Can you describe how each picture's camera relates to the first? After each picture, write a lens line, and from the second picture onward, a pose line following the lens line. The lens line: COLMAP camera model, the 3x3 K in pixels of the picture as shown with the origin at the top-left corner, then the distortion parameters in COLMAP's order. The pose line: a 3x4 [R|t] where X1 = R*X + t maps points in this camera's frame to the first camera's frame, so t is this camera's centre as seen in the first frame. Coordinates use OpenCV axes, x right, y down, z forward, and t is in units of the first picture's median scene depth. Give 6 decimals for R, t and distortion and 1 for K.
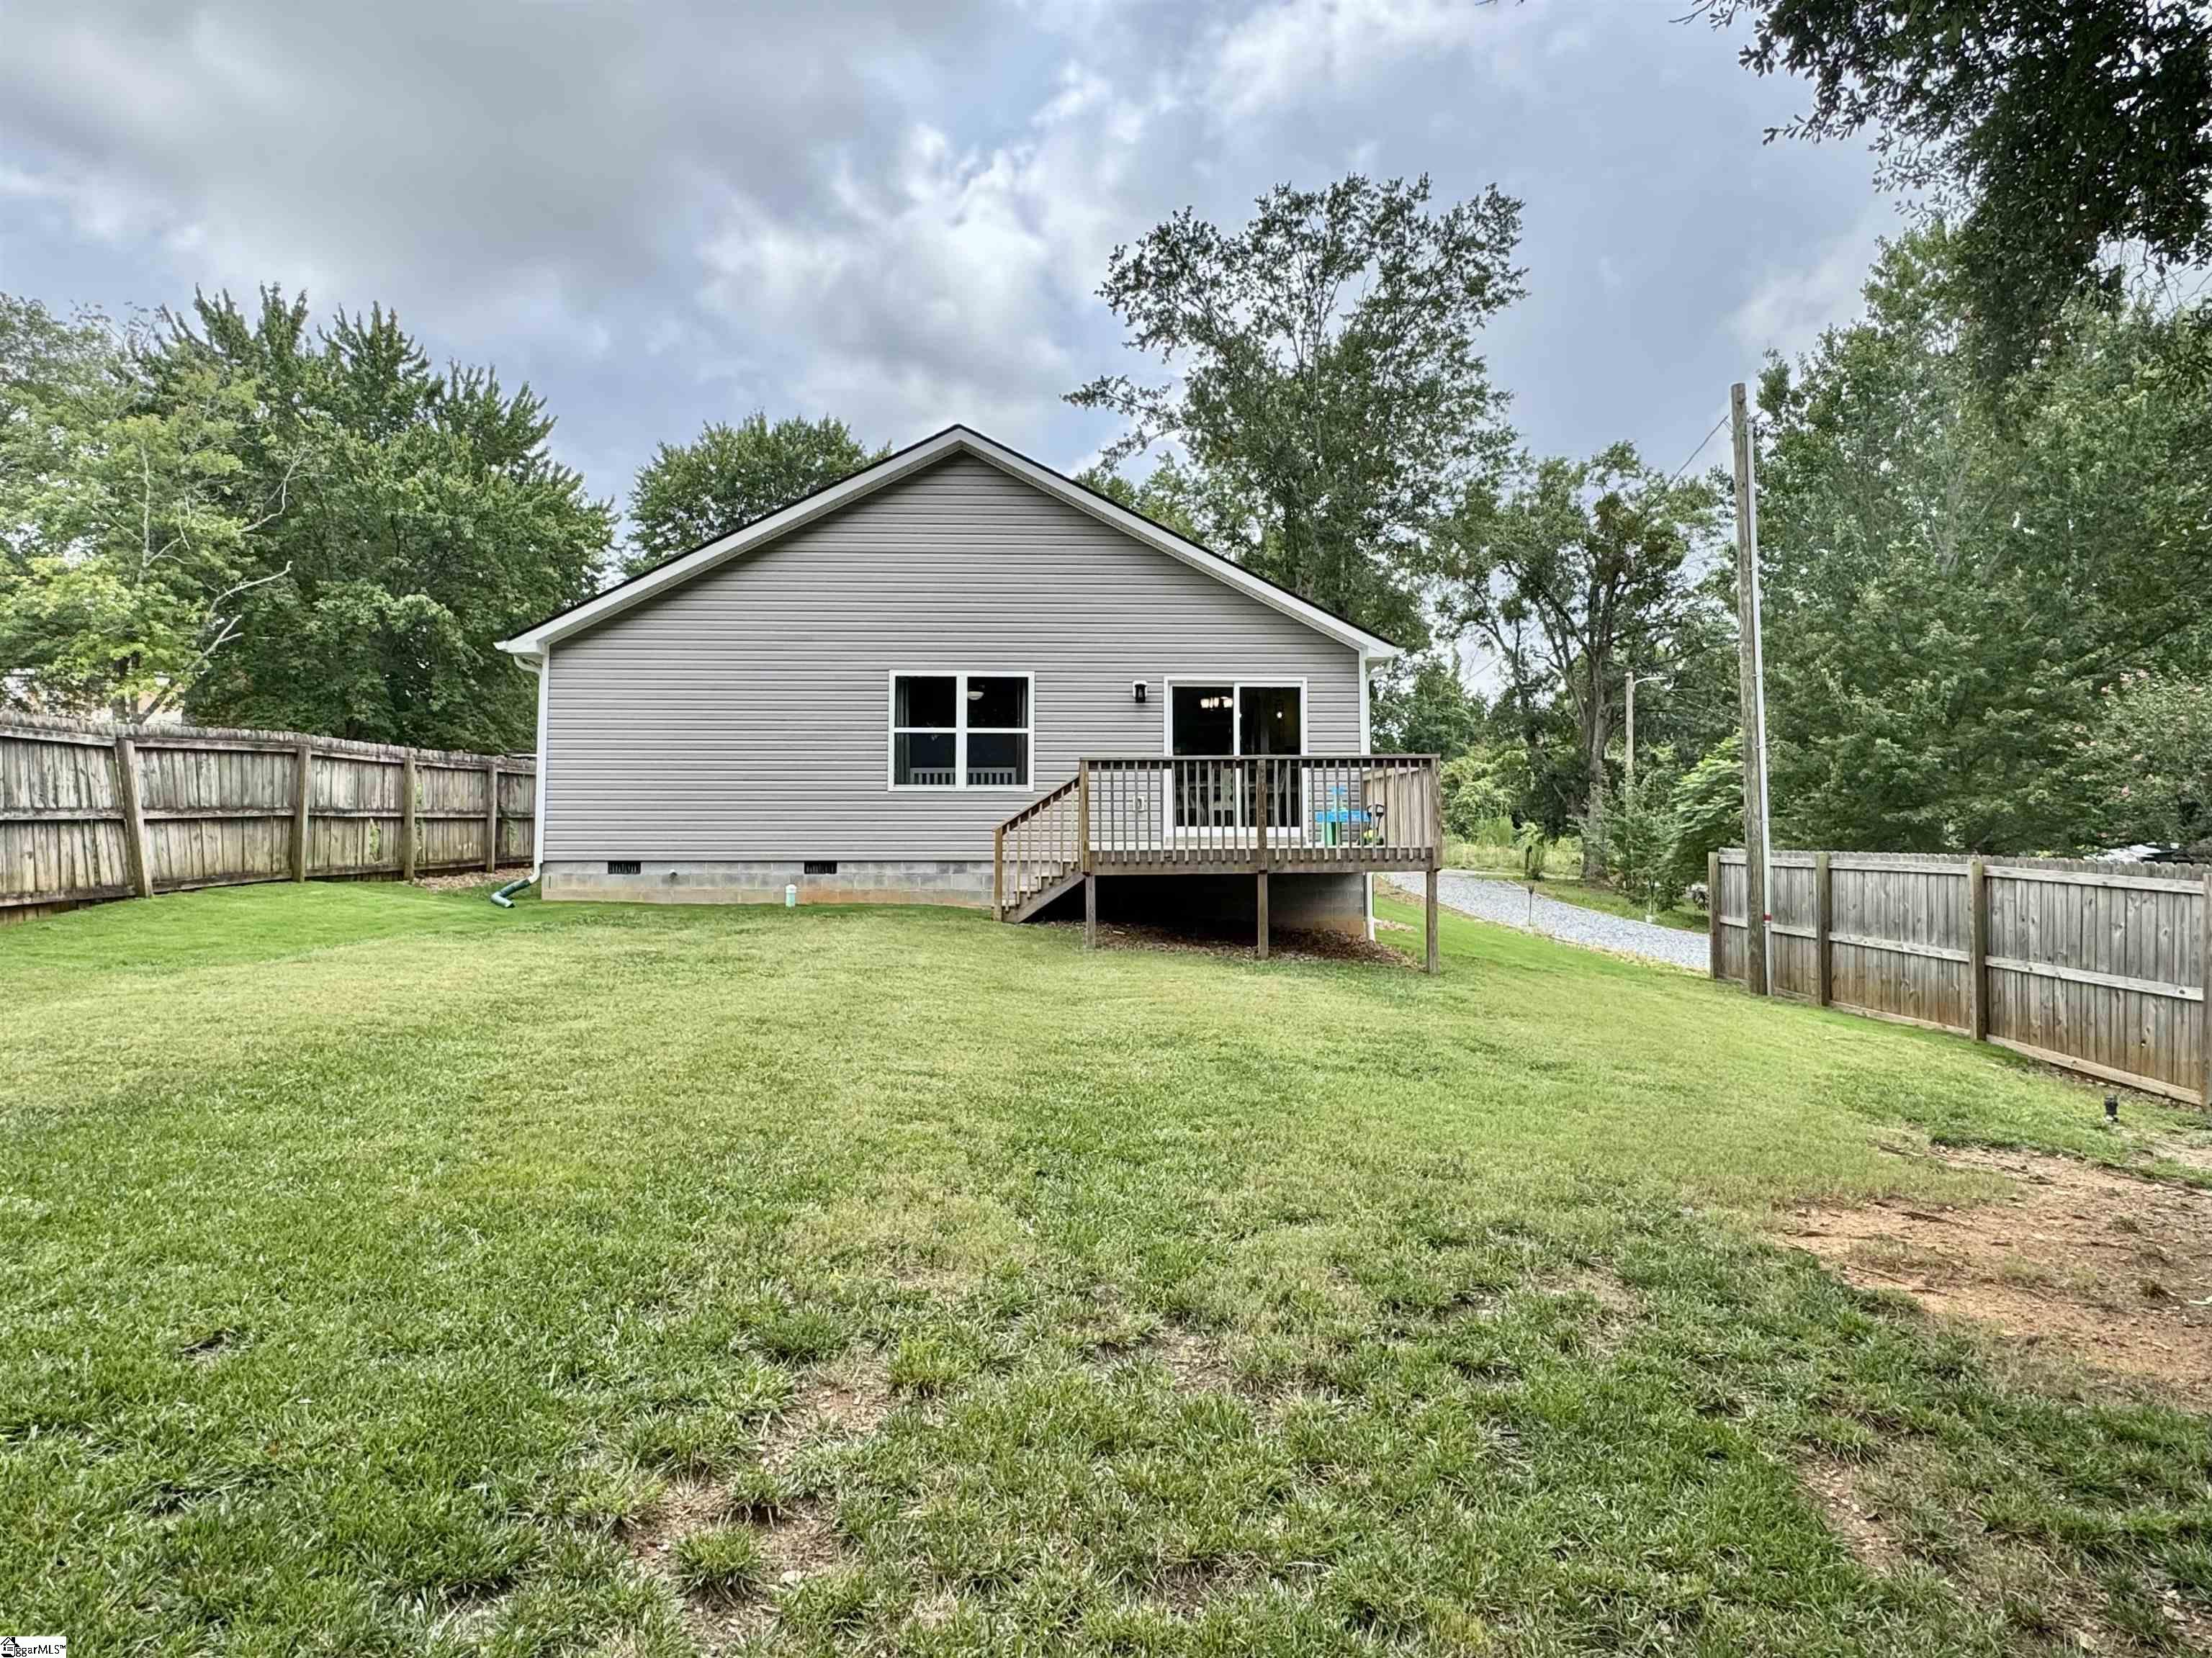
lens RADIAL K [[1231.2, 0, 1104.7], [0, 1231.2, 780.3], [0, 0, 1]] dist [-0.022496, -0.000150]
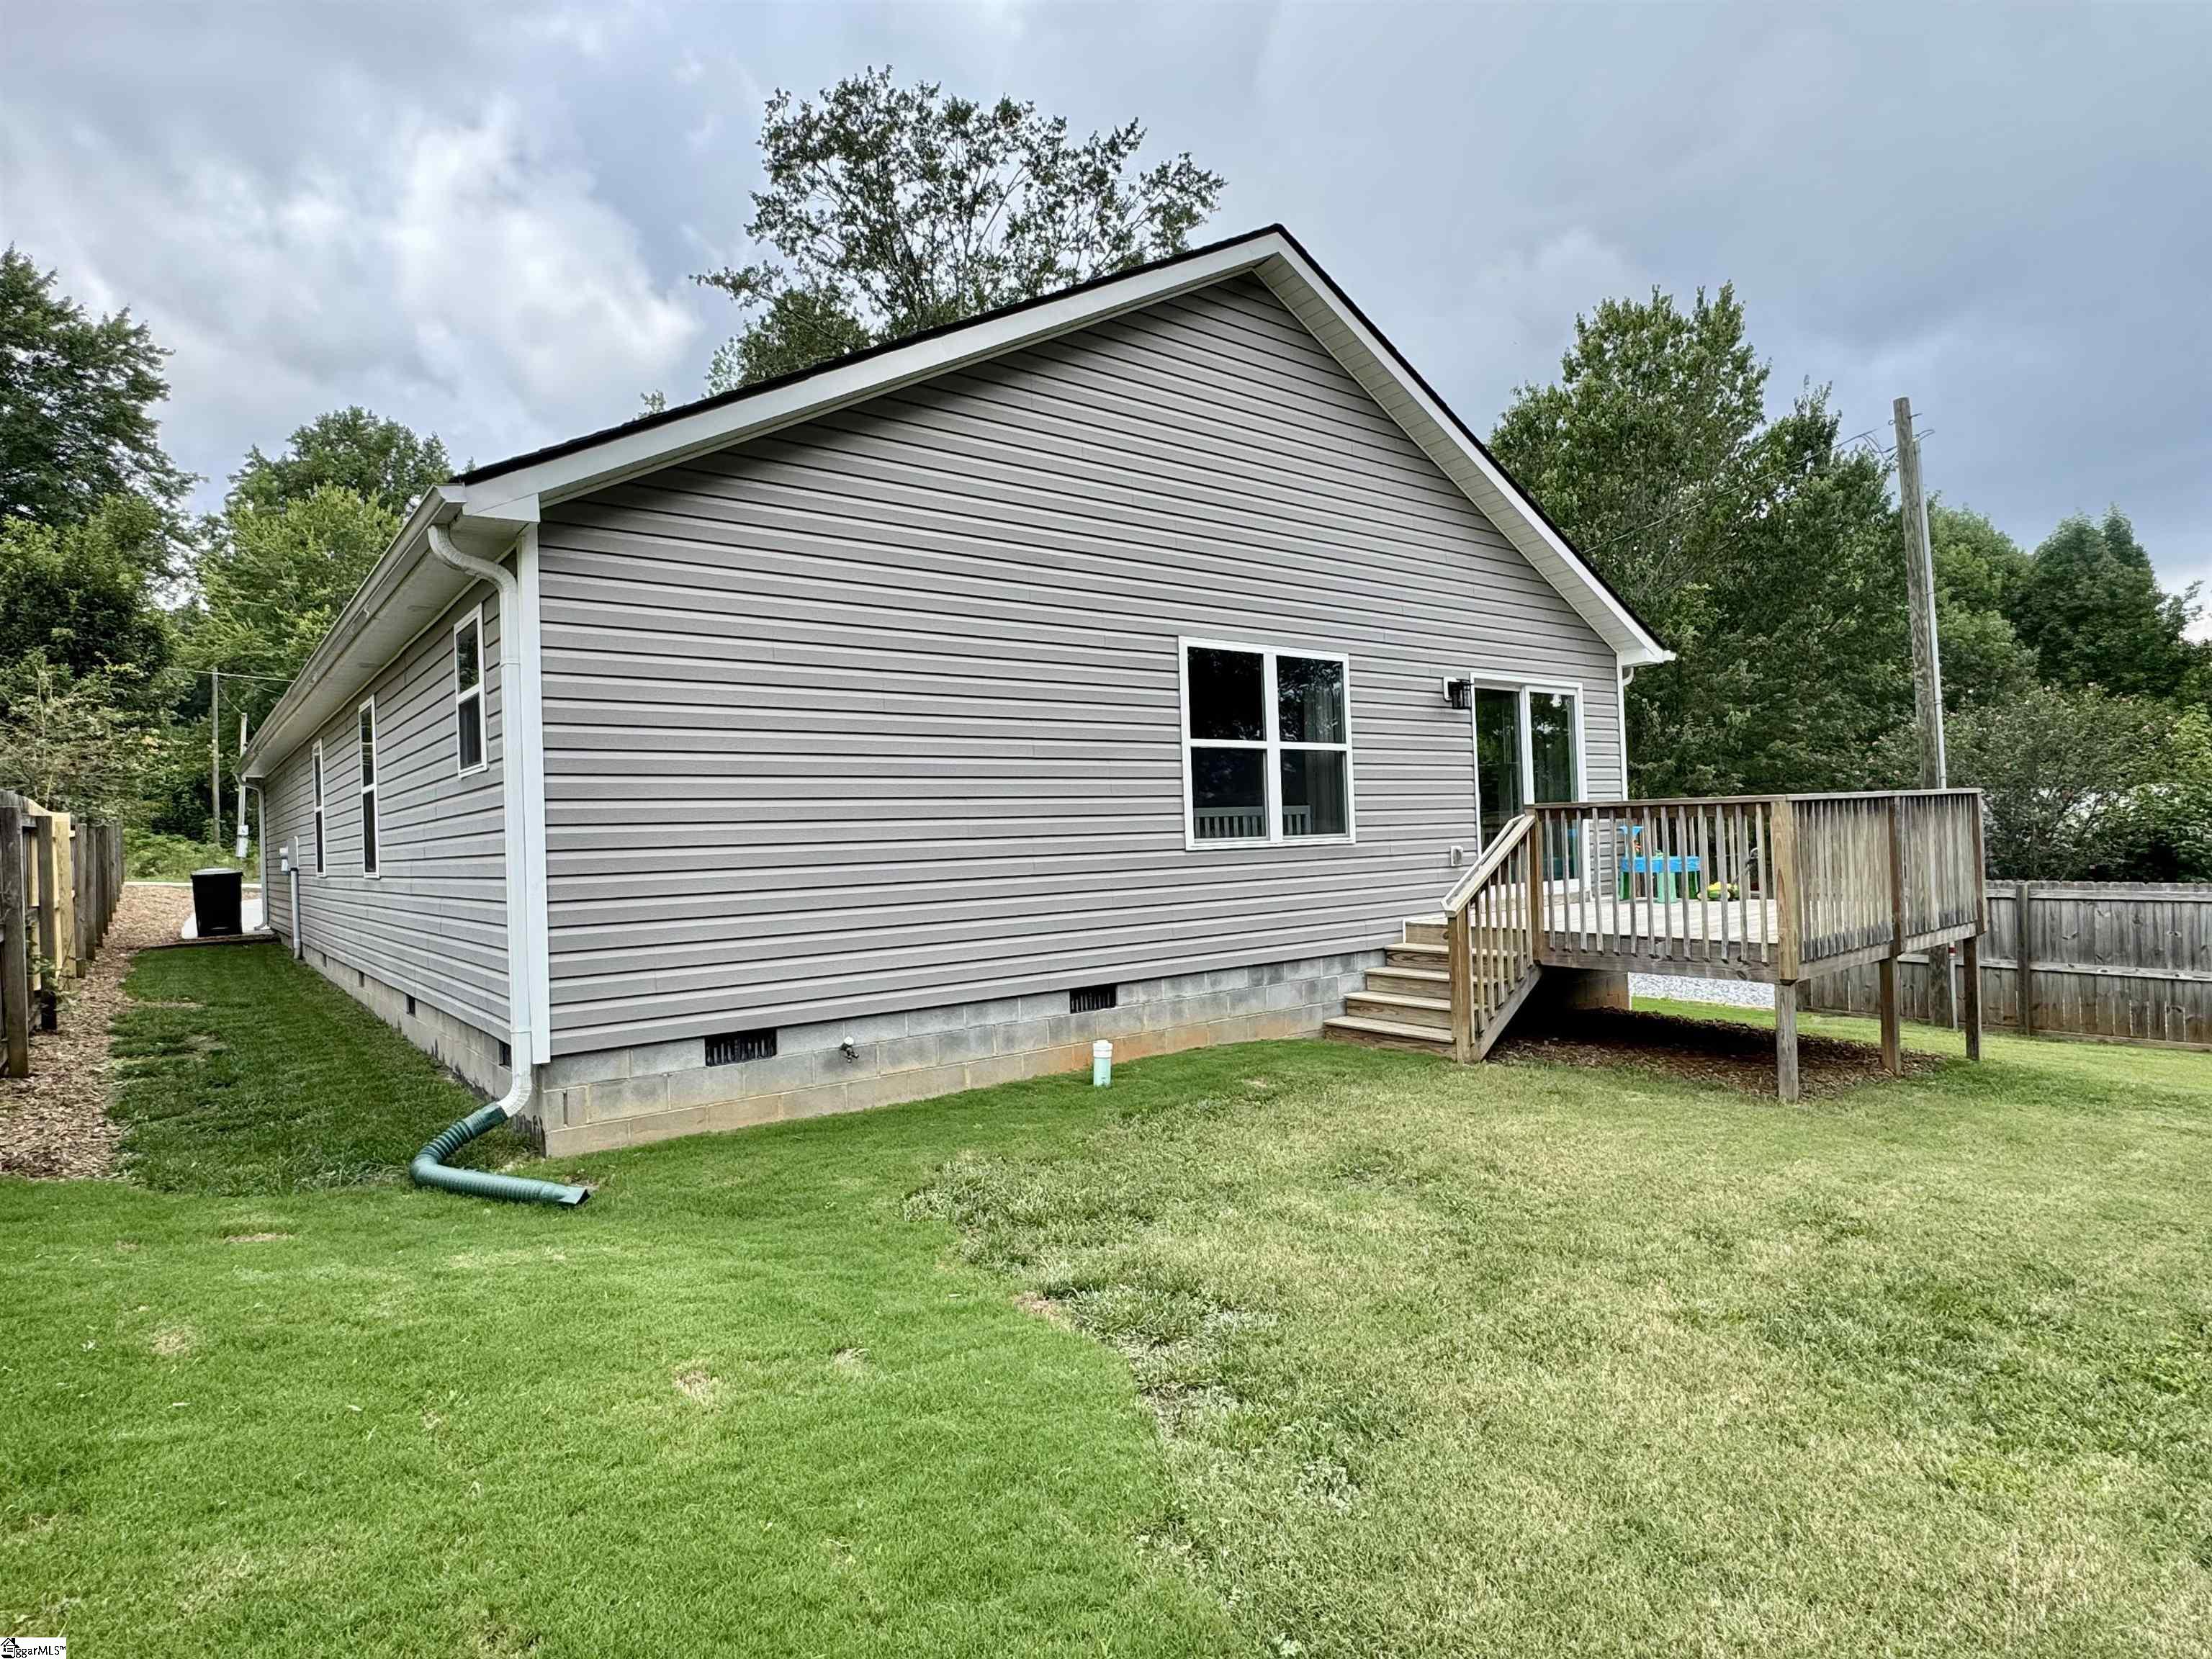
lens RADIAL K [[1209.2, 0, 1106.0], [0, 1209.2, 829.5], [0, 0, 1]] dist [-0.026759, -0.001129]
pose [[0.814899, -0.024510, 0.579084, -0.525216], [0.005652, 0.999394, 0.034346, -0.020089], [-0.579575, -0.024715, 0.814544, 0.568331]]
